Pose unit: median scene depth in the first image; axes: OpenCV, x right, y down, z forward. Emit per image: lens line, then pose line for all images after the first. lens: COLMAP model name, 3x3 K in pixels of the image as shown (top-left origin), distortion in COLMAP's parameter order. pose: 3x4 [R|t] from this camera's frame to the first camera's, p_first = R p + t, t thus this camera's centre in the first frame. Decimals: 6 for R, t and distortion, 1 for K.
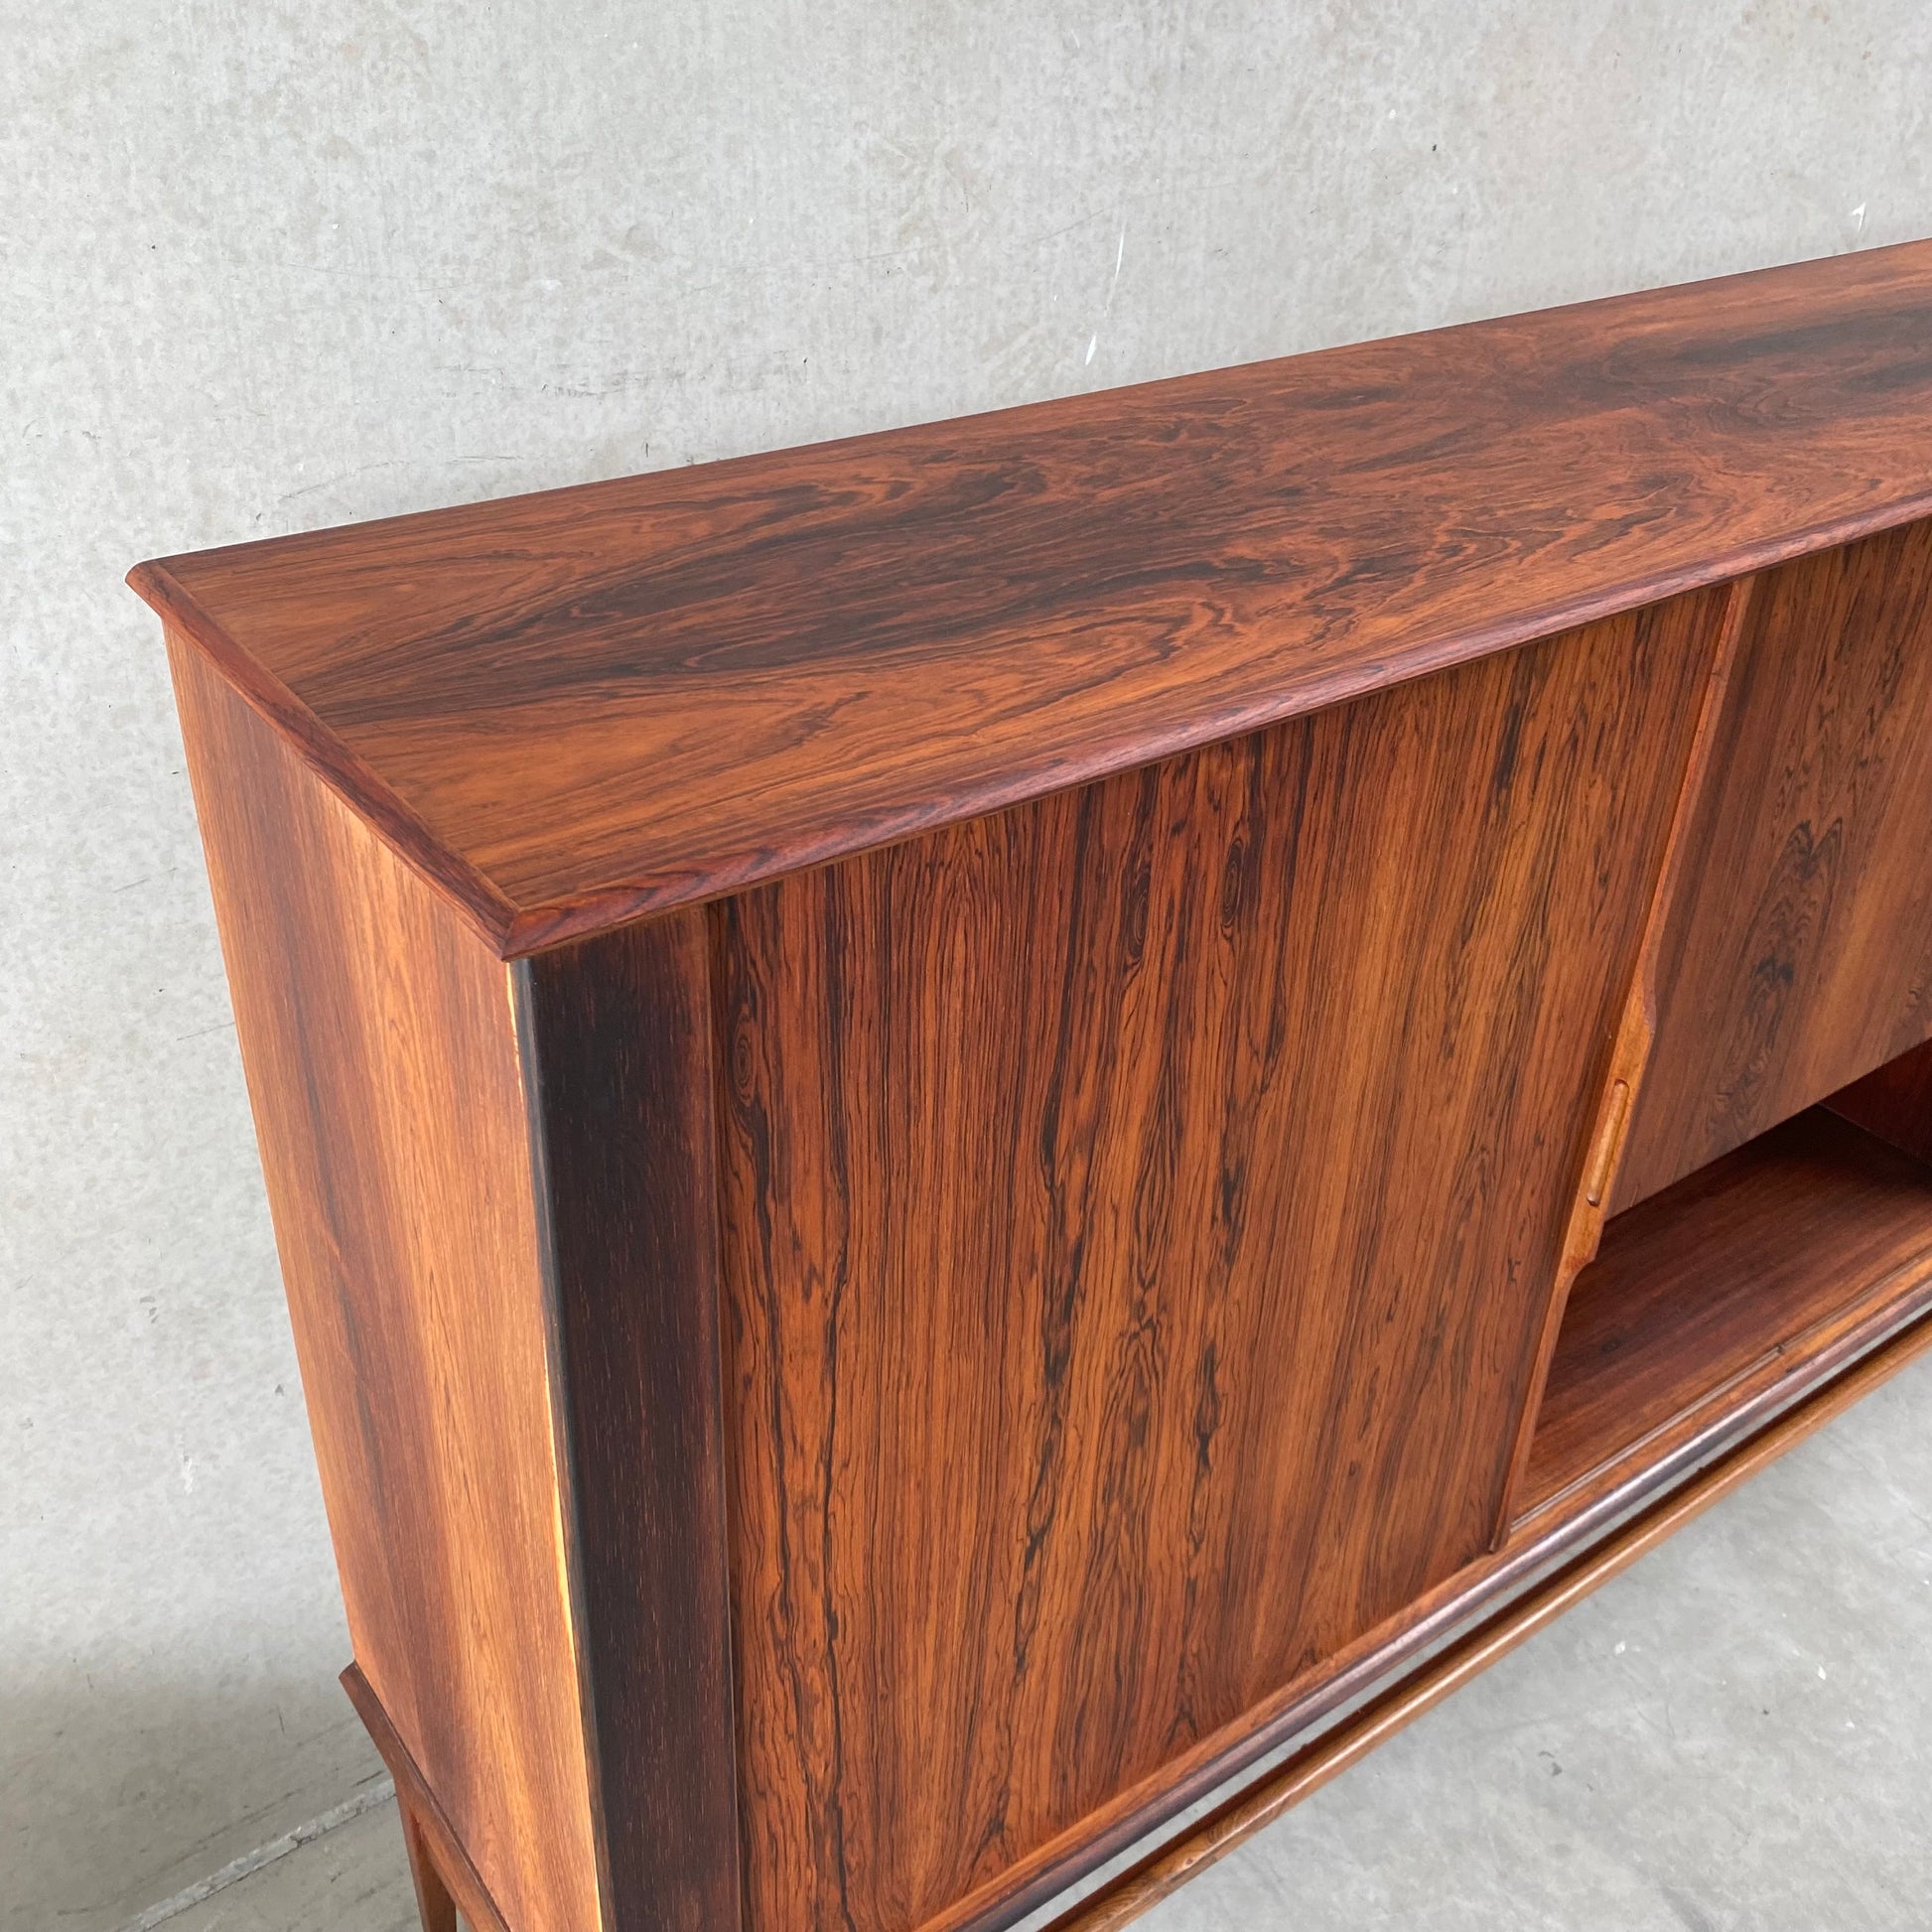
lens RADIAL K [[1983.6, 0, 946.6], [0, 1983.6, 956.8], [0, 0, 1]] dist [-0.001318, 0.000000]
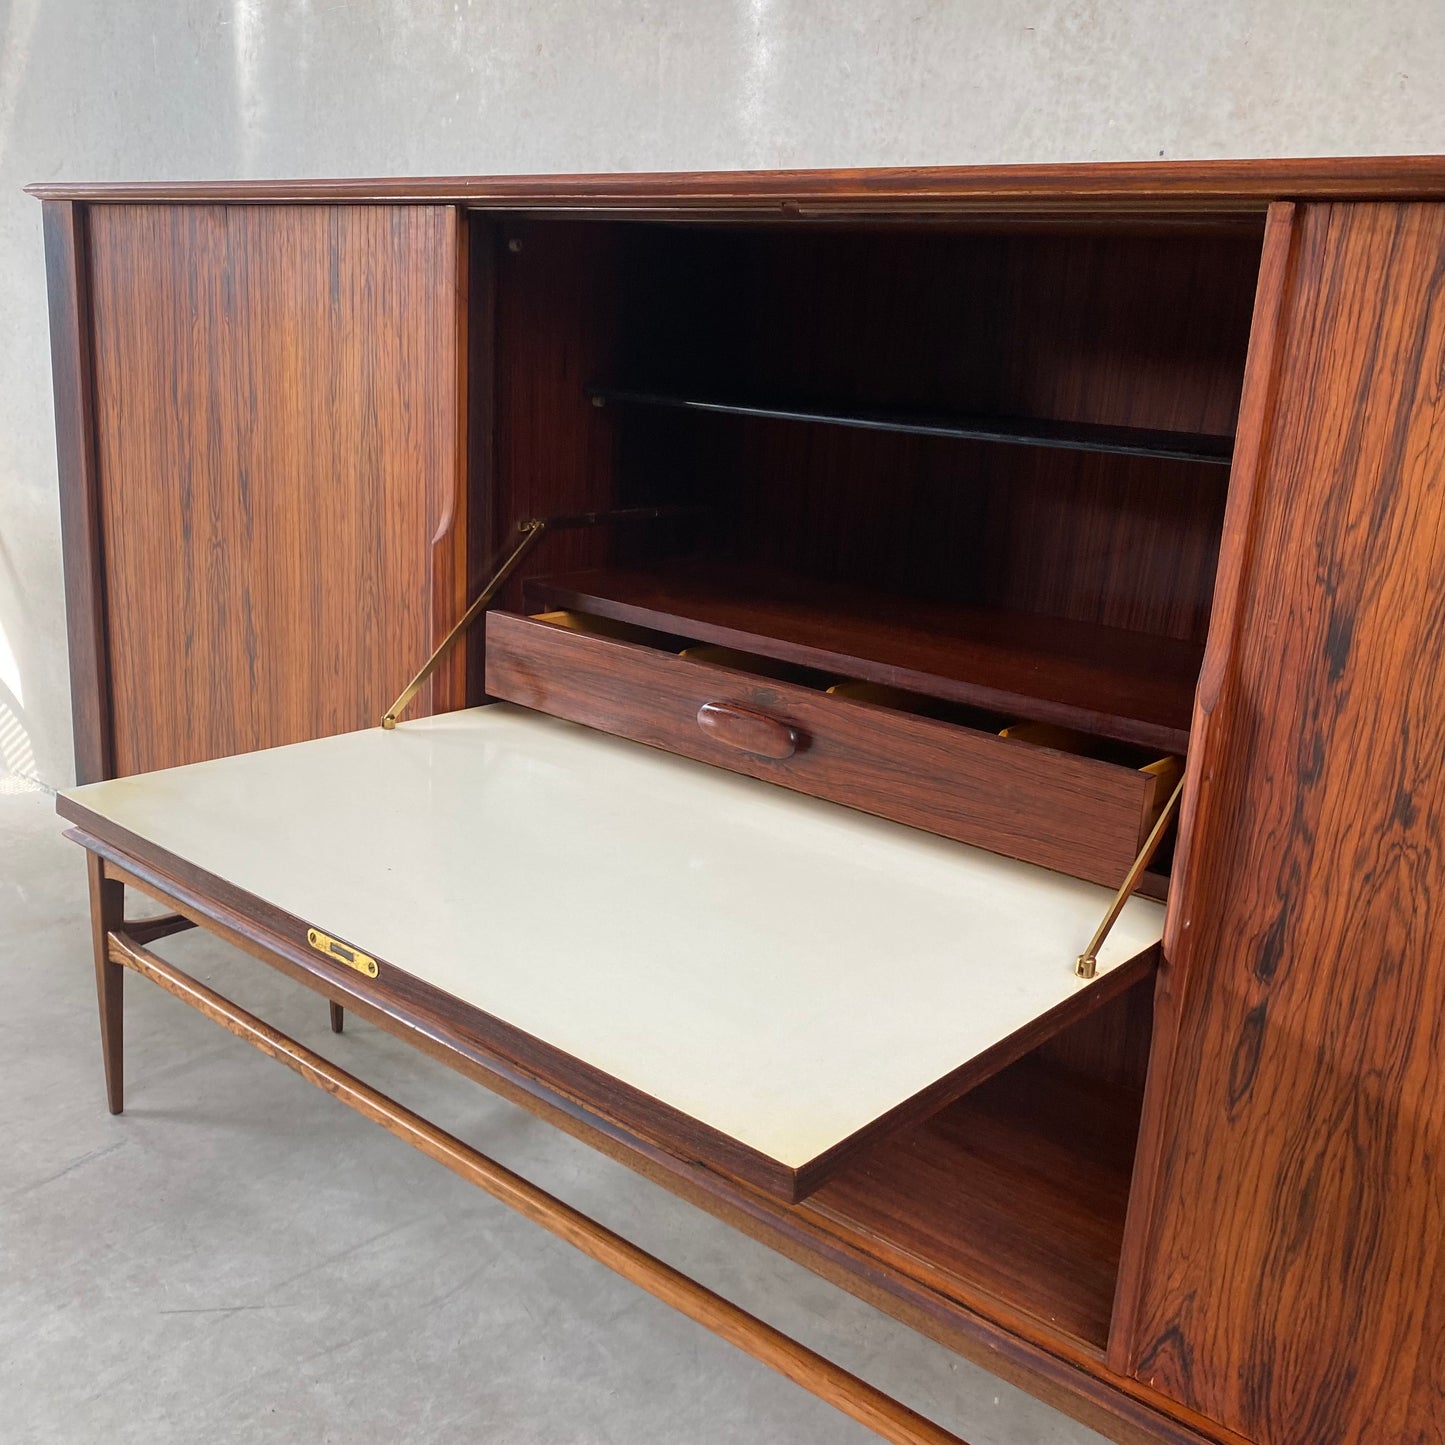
lens RADIAL K [[1483.6, 0, 722.3], [0, 1483.6, 704.3], [0, 0, 1]] dist [-0.001318, 0.000000]
pose [[0.228855, 0.231495, -0.945535, 1.525747], [-0.552589, 0.830543, 0.069594, -0.061068], [0.801418, 0.506565, 0.317995, 0.914204]]
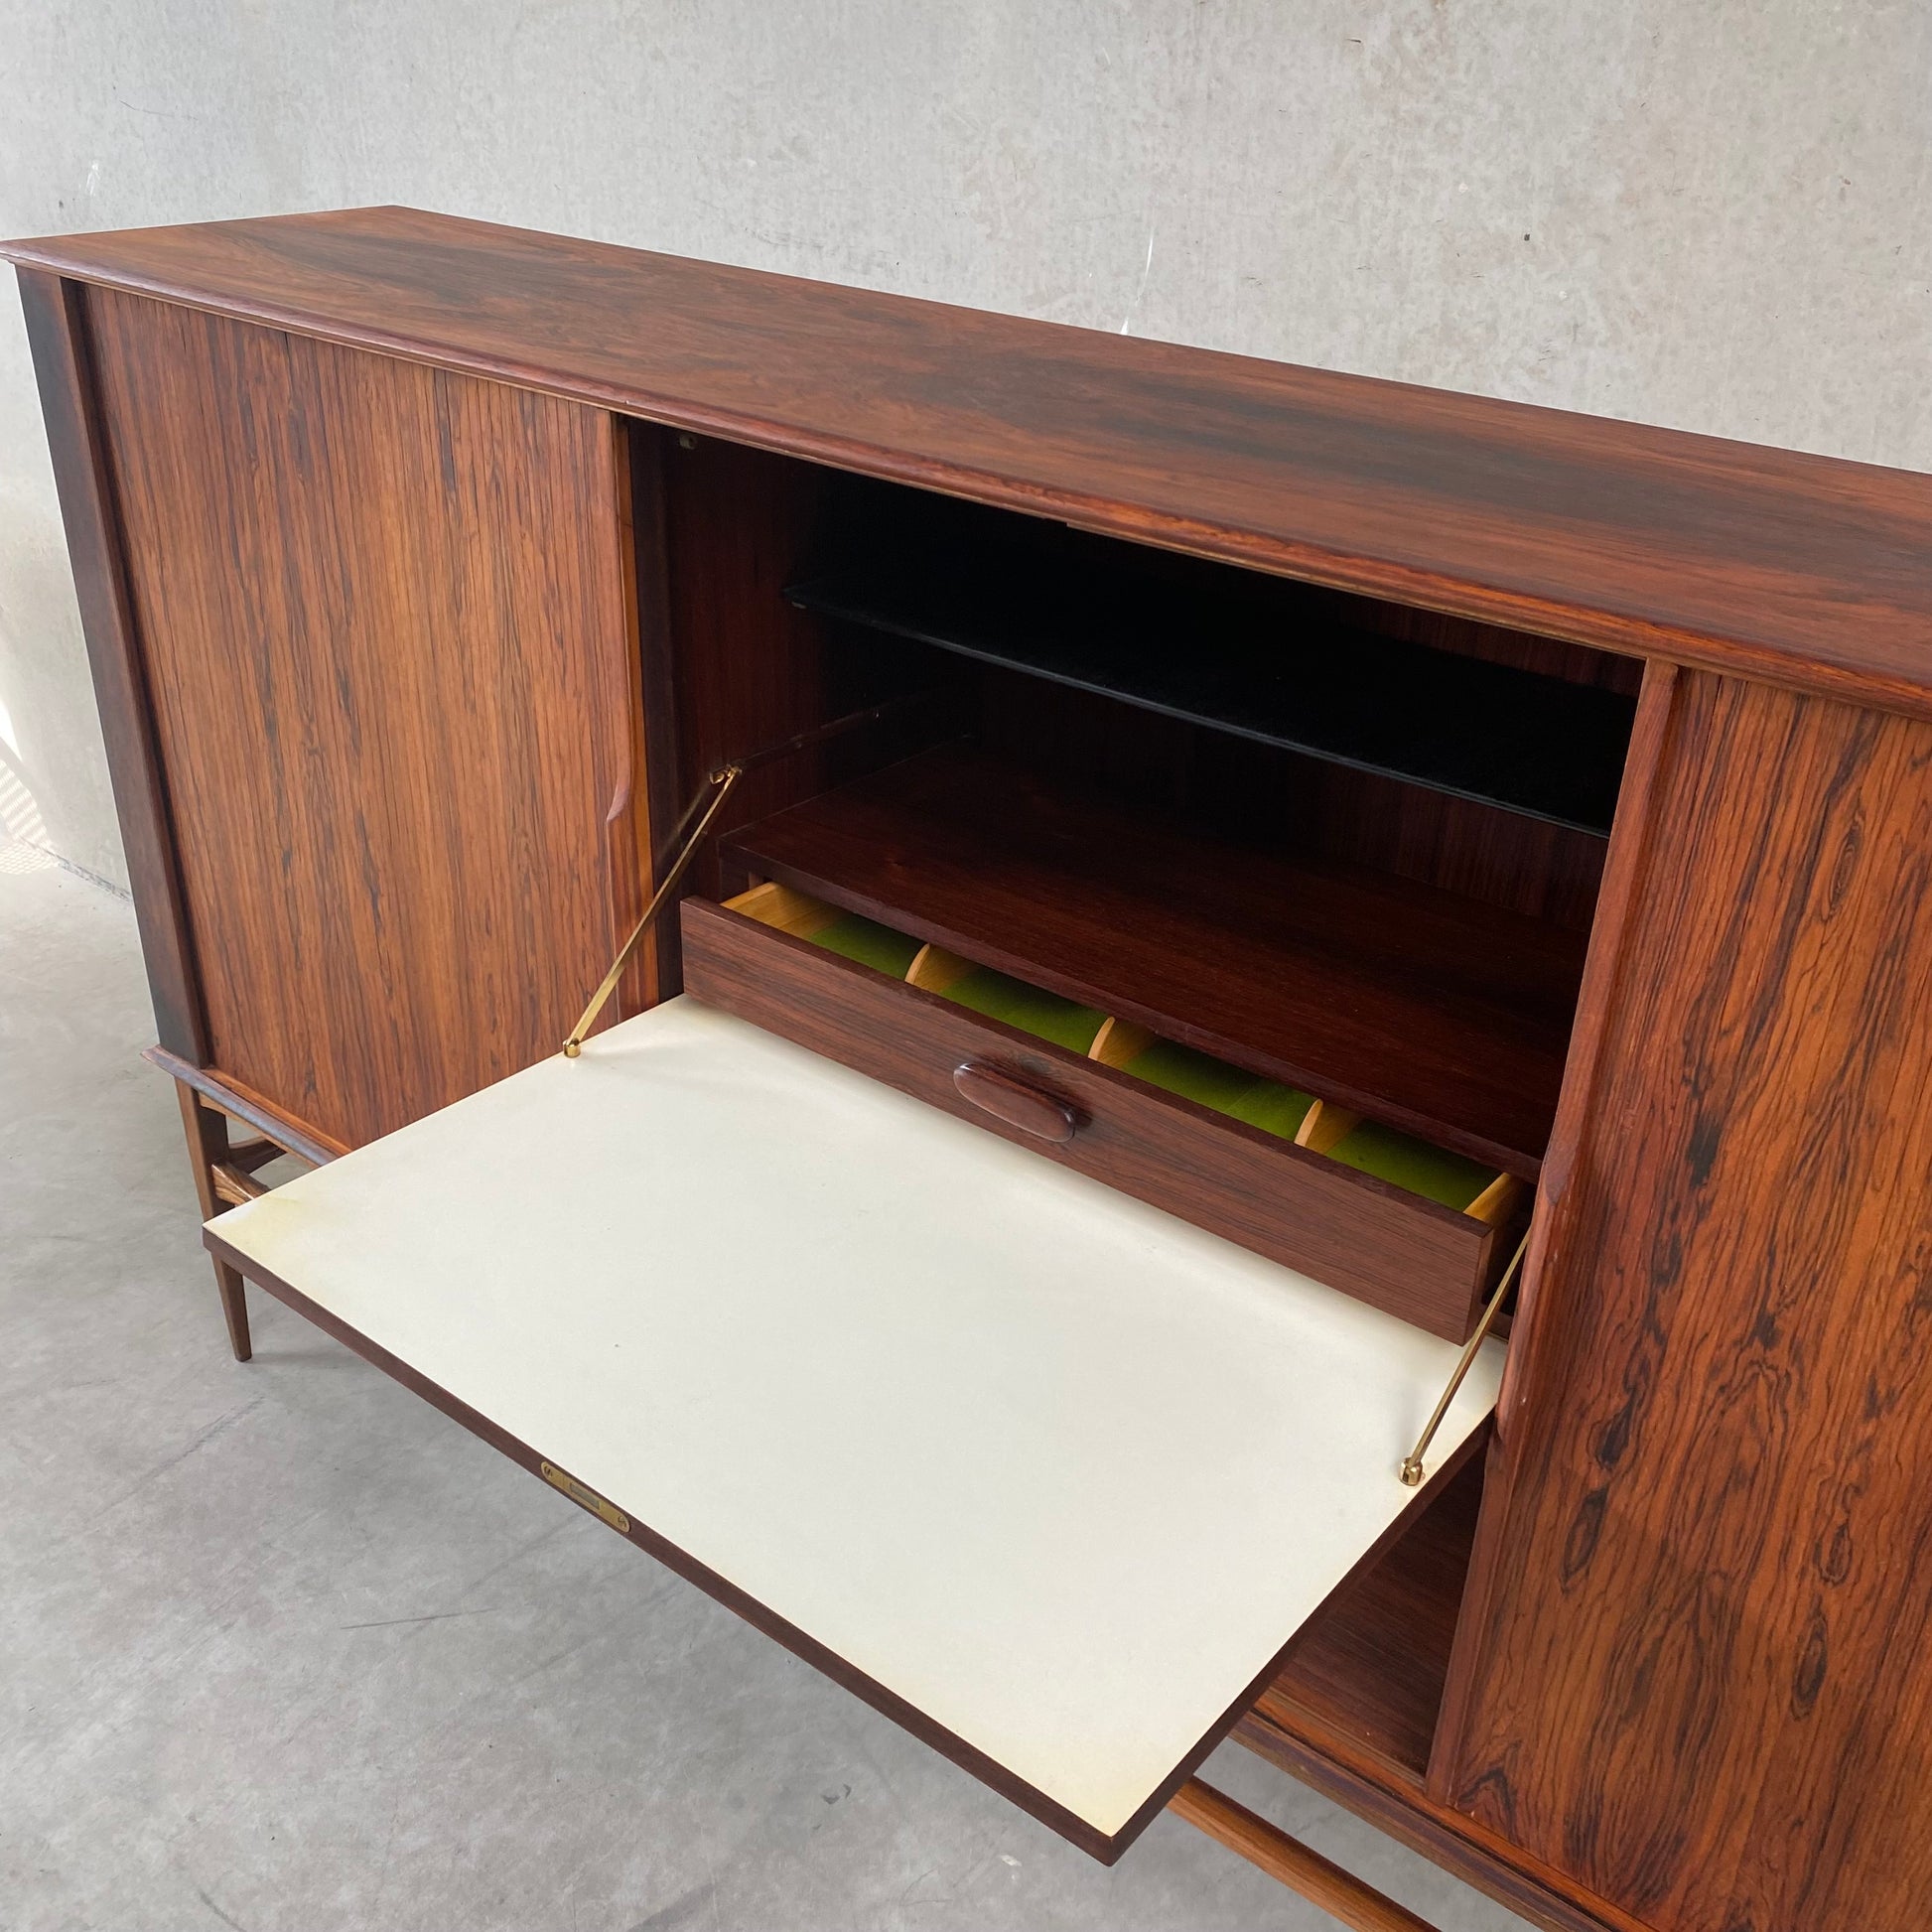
lens RADIAL K [[1983.6, 0, 981.1], [0, 1983.6, 970.9], [0, 0, 1]] dist [-0.001318, 0.000000]
pose [[0.266191, 0.431877, -0.861757, 1.520148], [-0.527585, 0.813490, 0.244720, -0.306256], [0.806719, 0.389508, 0.444396, 0.714959]]
